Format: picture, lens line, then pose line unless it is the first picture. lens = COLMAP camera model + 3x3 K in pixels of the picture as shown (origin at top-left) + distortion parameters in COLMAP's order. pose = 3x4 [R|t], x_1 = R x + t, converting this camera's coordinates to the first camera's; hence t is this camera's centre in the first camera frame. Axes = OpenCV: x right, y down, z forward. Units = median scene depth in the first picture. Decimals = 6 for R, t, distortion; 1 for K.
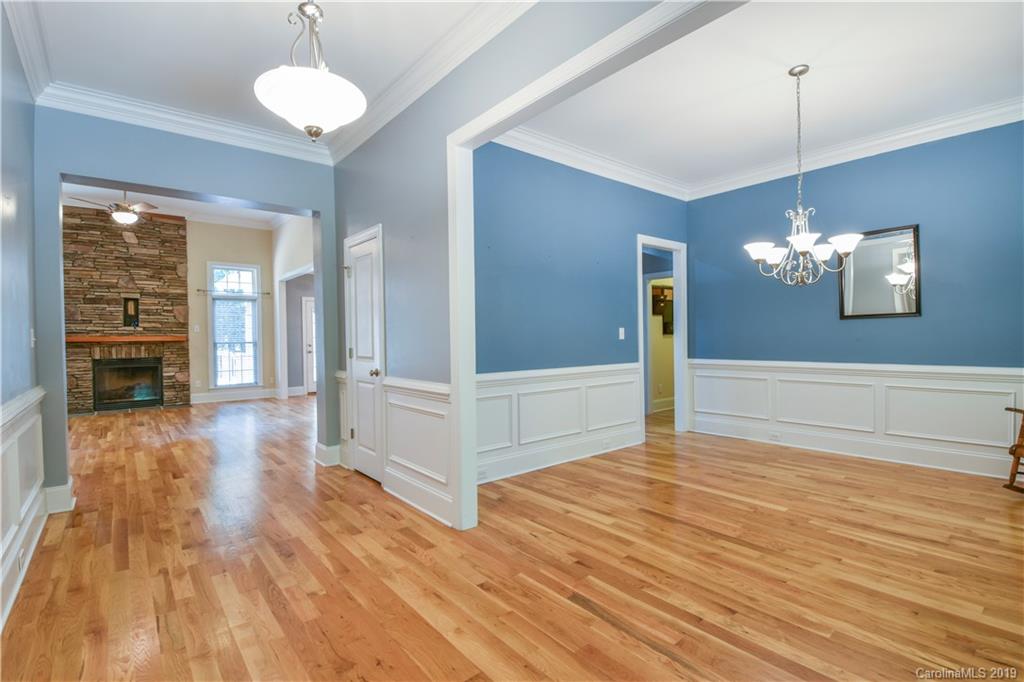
lens RADIAL K [[481.3, 0, 512.0], [0, 481.3, 341.0], [0, 0, 1]] dist [-0.019420, -0.000851]
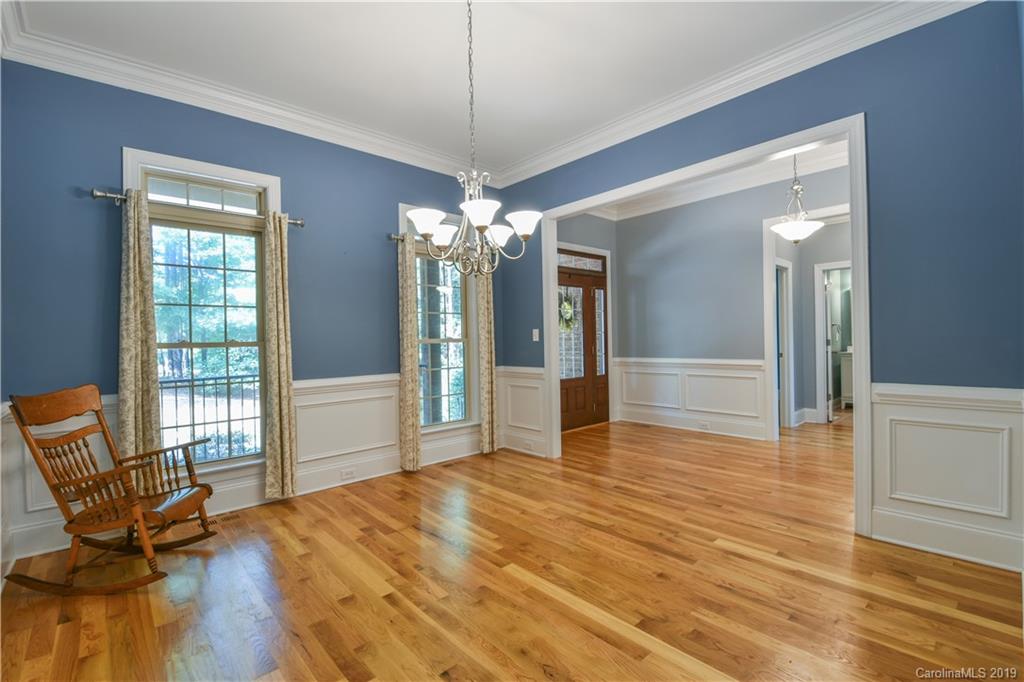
lens RADIAL K [[451.6, 0, 512.0], [0, 451.6, 341.0], [0, 0, 1]] dist [0.011337, -0.017275]
pose [[-0.998370, 0.030906, -0.047991, 0.668243], [0.030103, 0.999396, 0.017367, -0.029625], [0.048499, 0.015894, -0.998697, 1.954713]]
